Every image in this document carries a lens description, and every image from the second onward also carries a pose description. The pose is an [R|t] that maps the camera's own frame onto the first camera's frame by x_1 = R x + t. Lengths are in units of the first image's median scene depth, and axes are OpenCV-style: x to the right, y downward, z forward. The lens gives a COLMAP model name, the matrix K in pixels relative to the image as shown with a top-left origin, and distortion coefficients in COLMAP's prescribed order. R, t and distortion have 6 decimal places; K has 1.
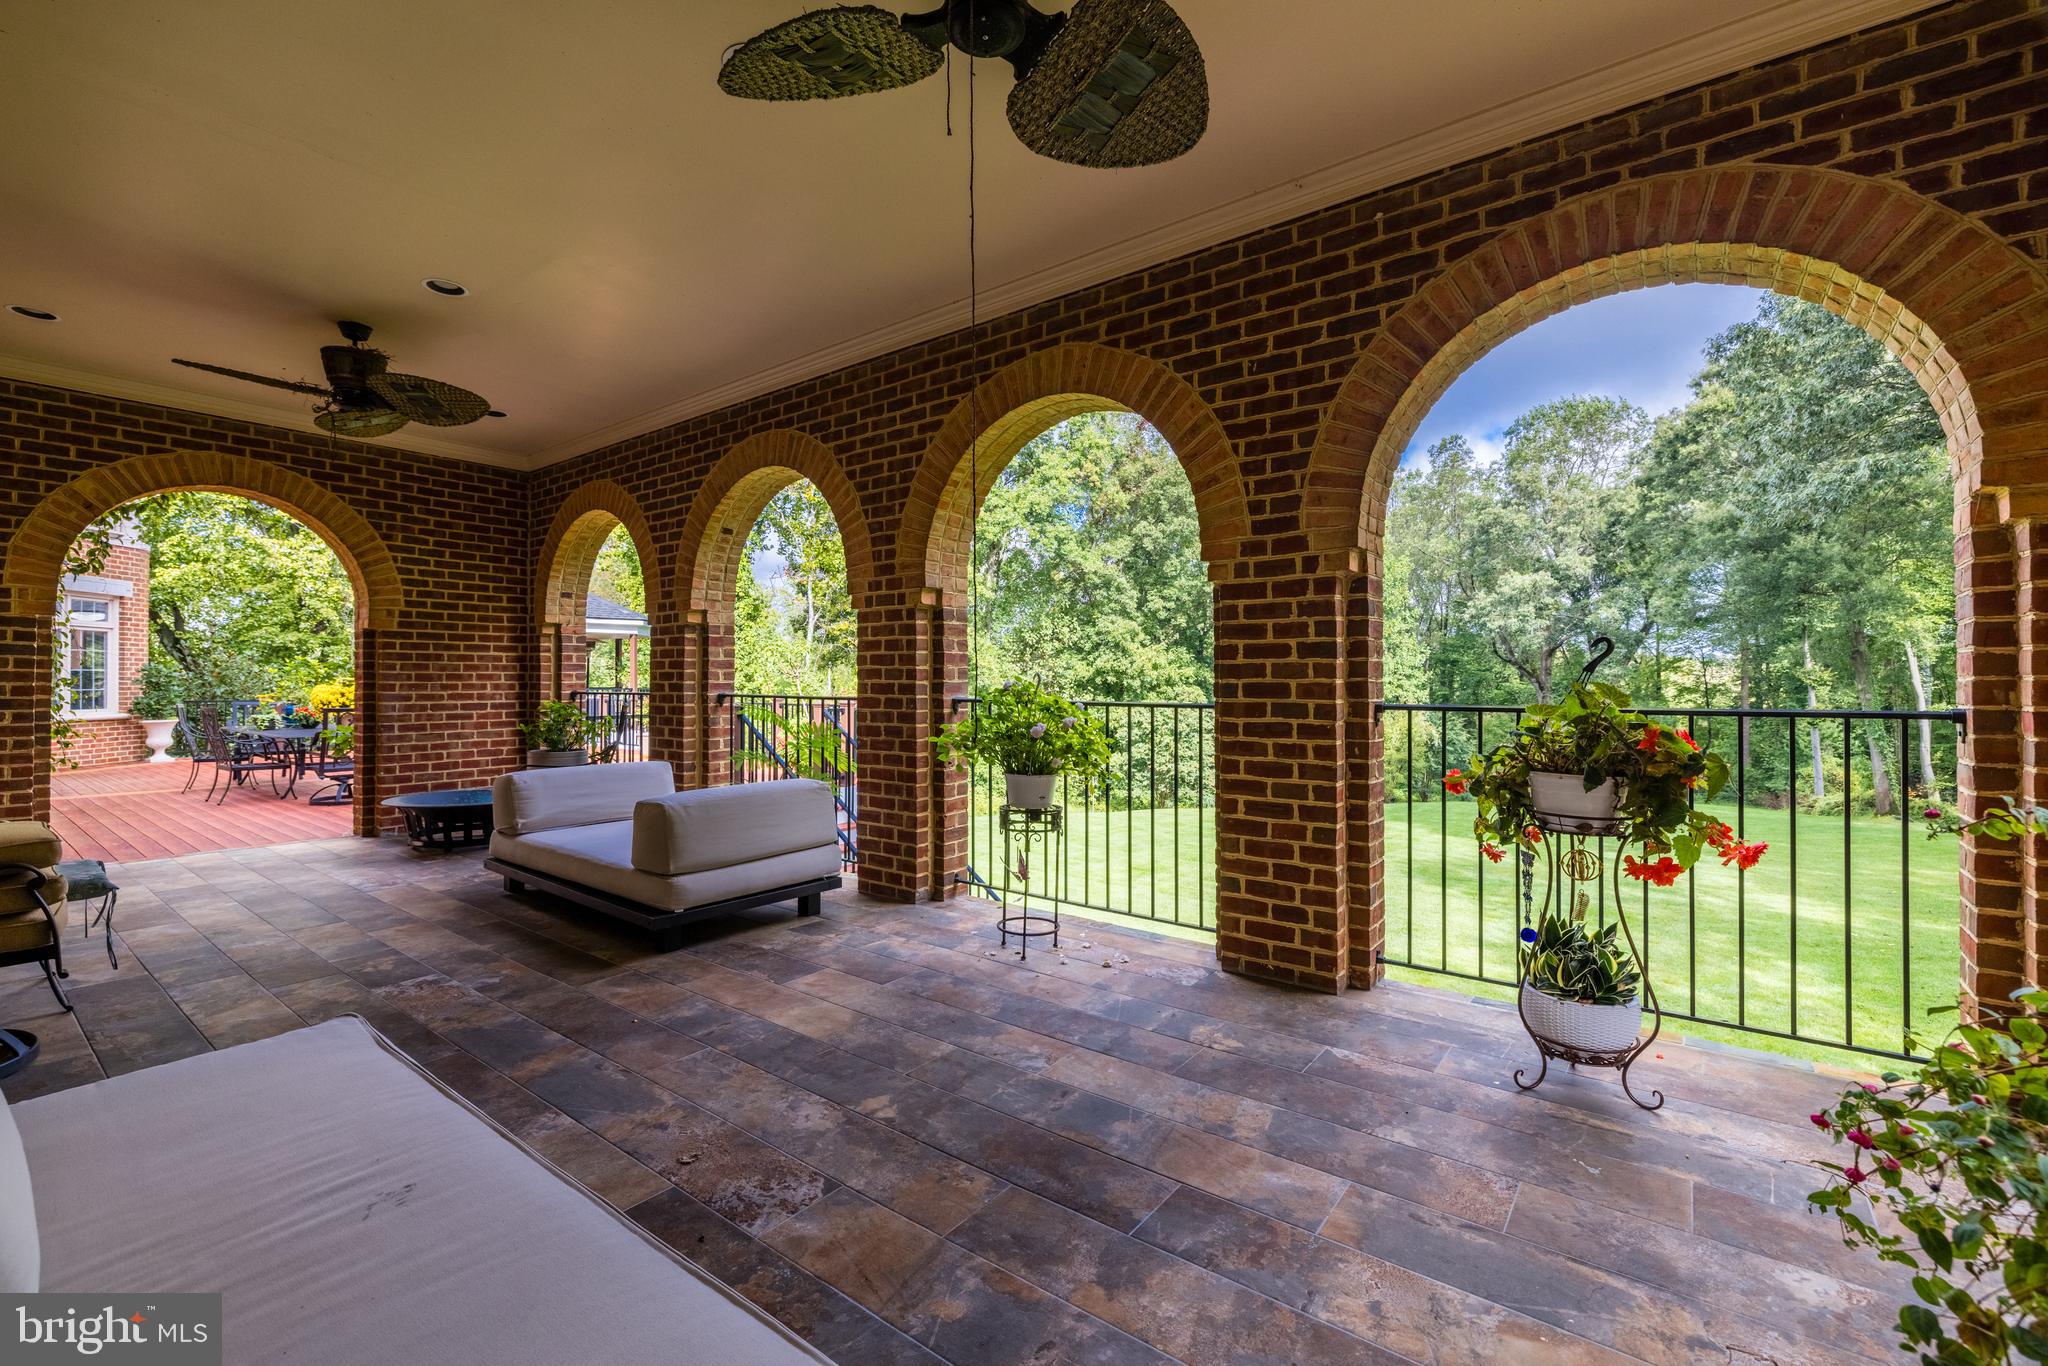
lens RADIAL K [[848.7, 0, 1024.0], [0, 848.7, 683.0], [0, 0, 1]] dist [-0.001323, -0.000030]
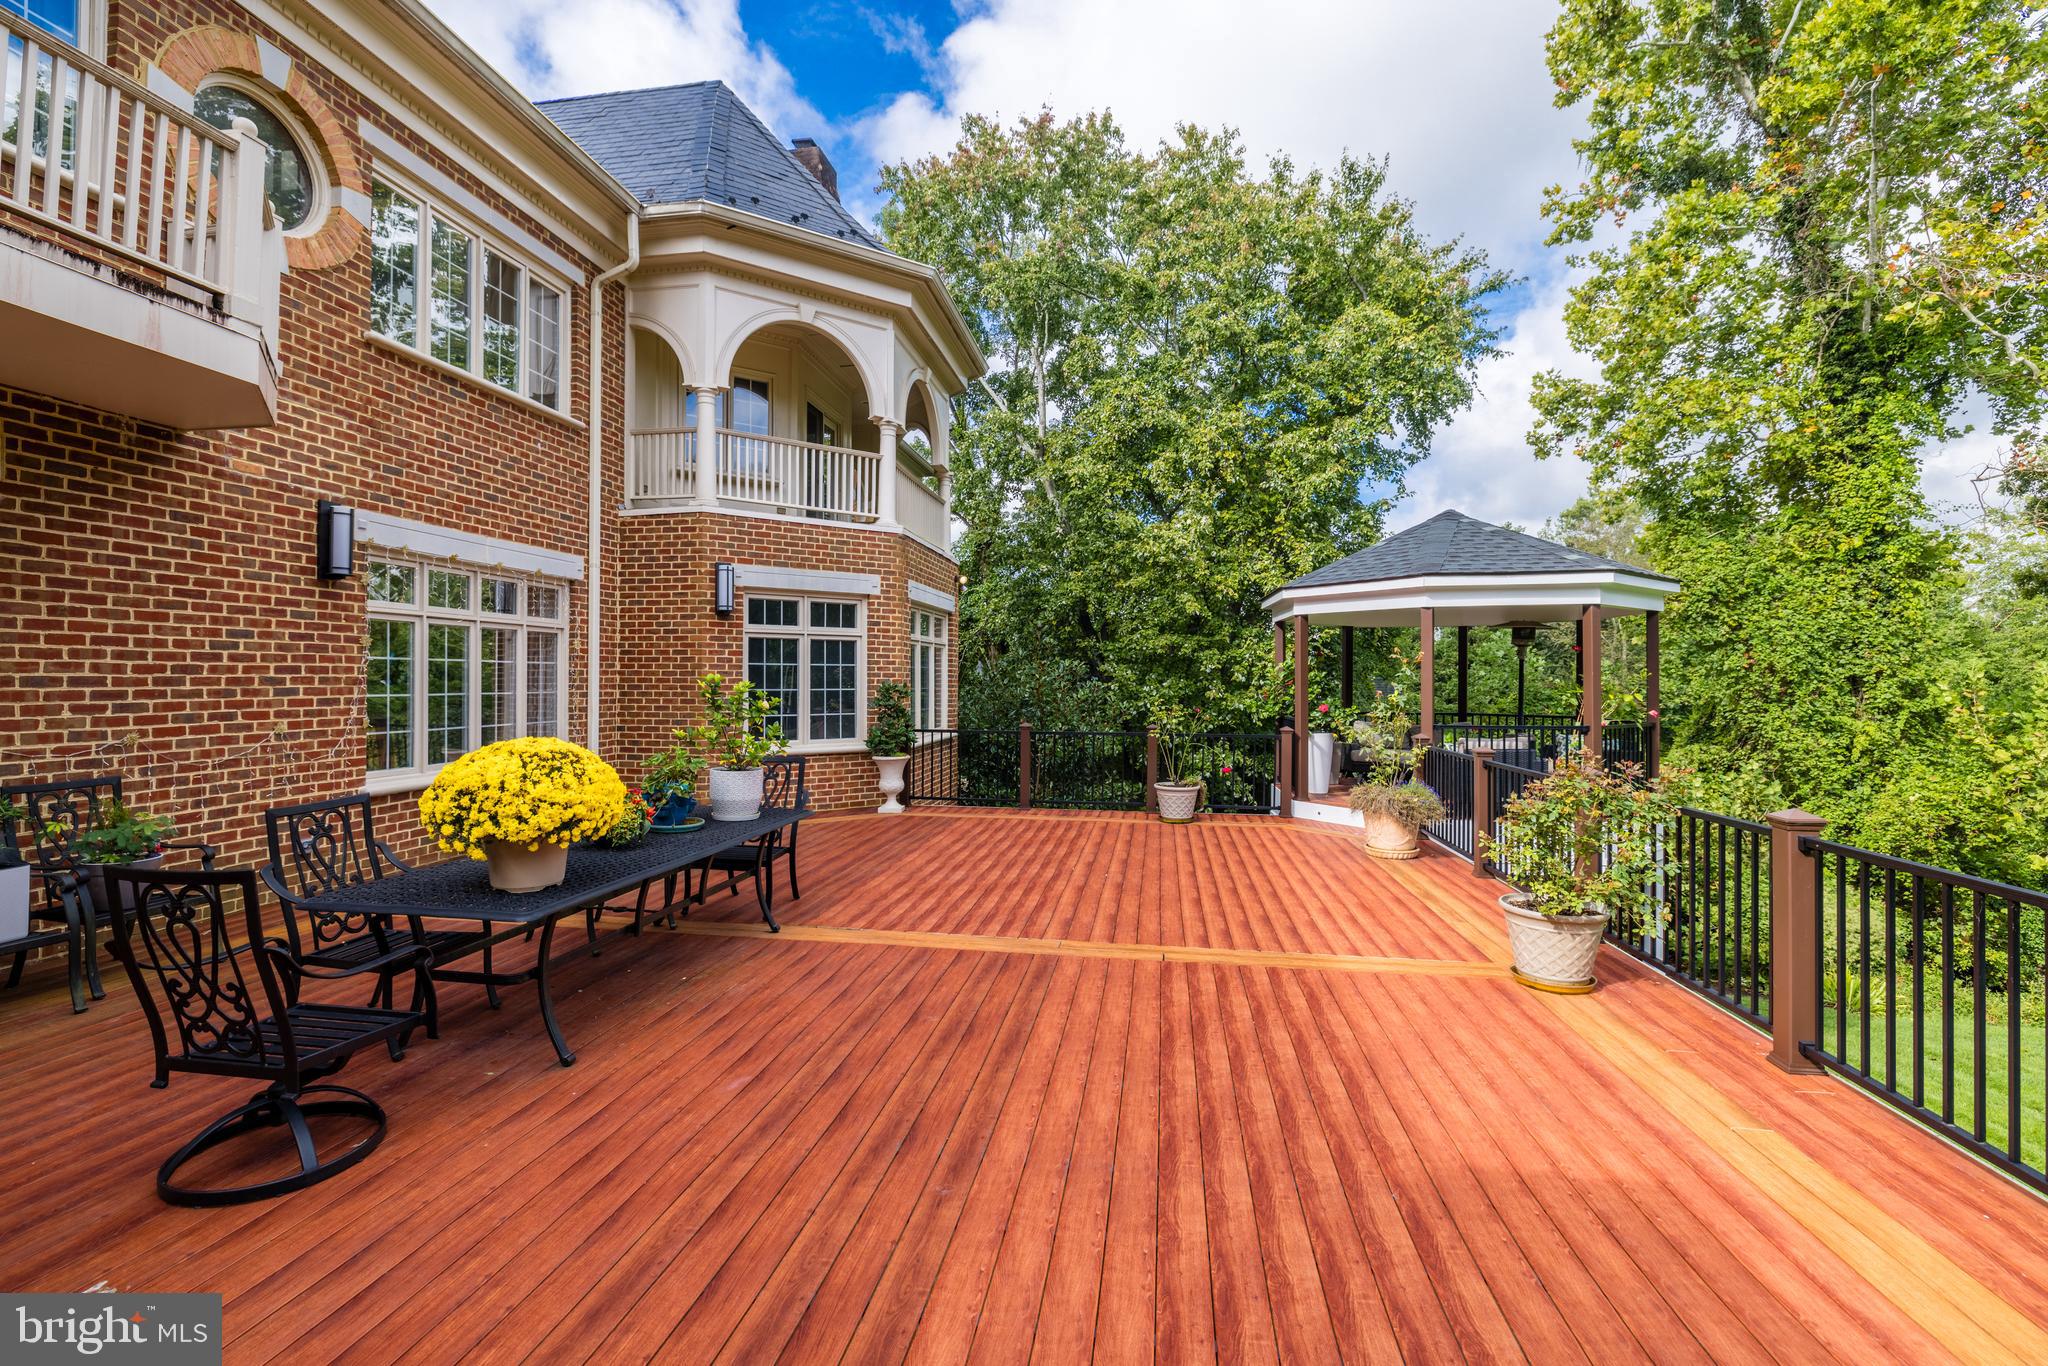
lens RADIAL K [[896.2, 0, 1024.0], [0, 896.2, 683.0], [0, 0, 1]] dist [0.001596, 0.000181]
pose [[0.472970, 0.006483, -0.881054, -0.087576], [-0.005739, 0.999974, 0.004278, -0.008639], [0.881060, 0.003033, 0.472995, 0.242486]]
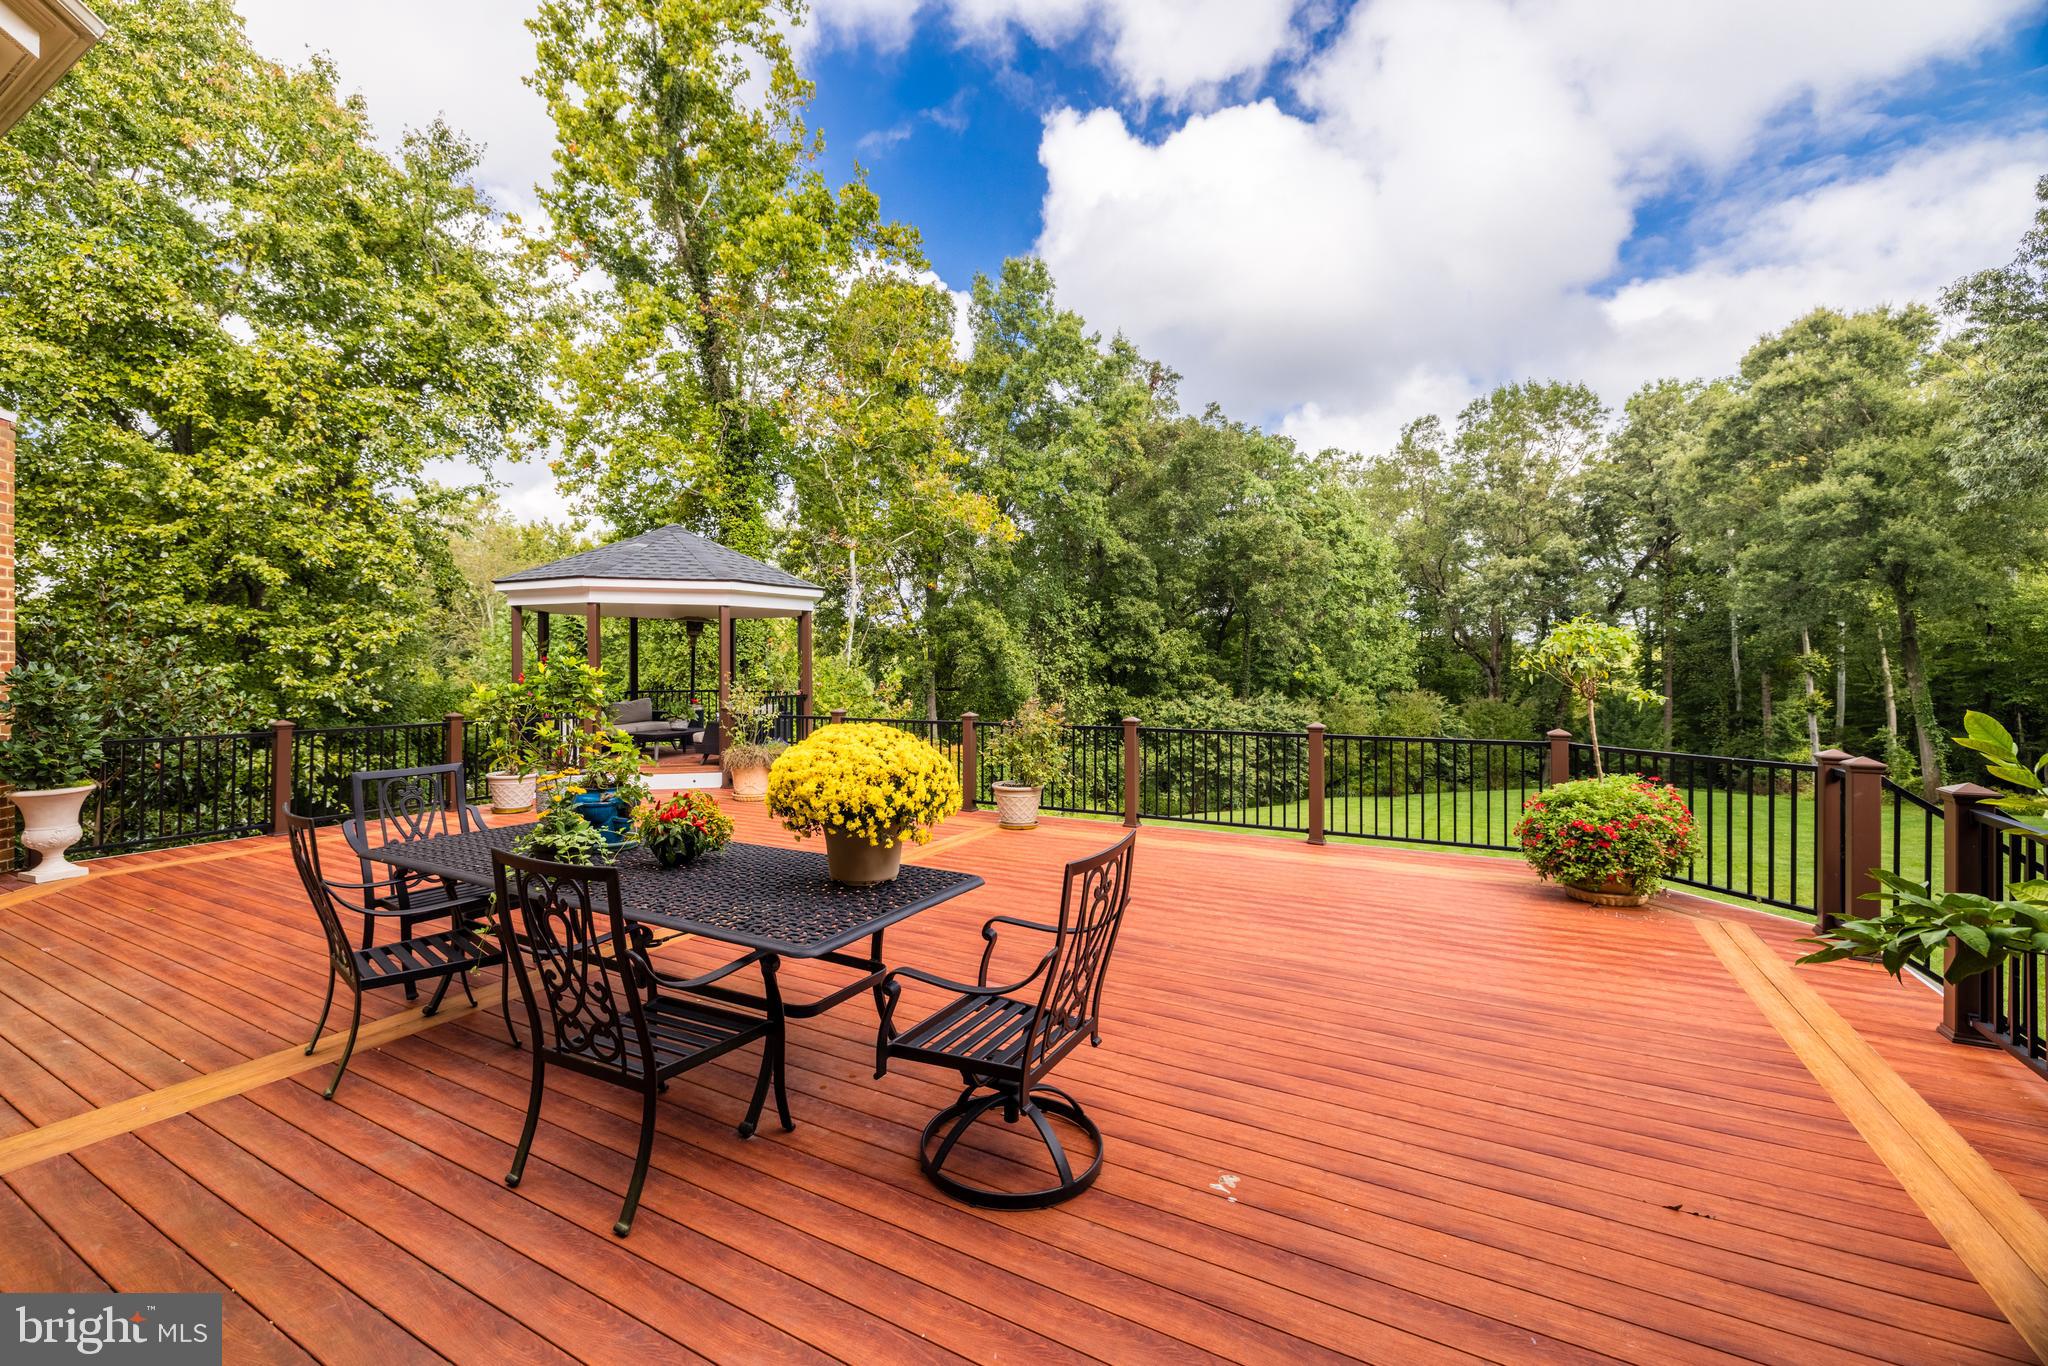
lens RADIAL K [[852.8, 0, 998.3], [0, 852.8, 673.4], [0, 0, 1]] dist [-0.002261, -0.000648]
pose [[0.990770, -0.002354, 0.135536, -0.190802], [0.001232, 0.999964, 0.008361, -0.007418], [-0.135551, -0.008117, 0.990737, 0.157318]]
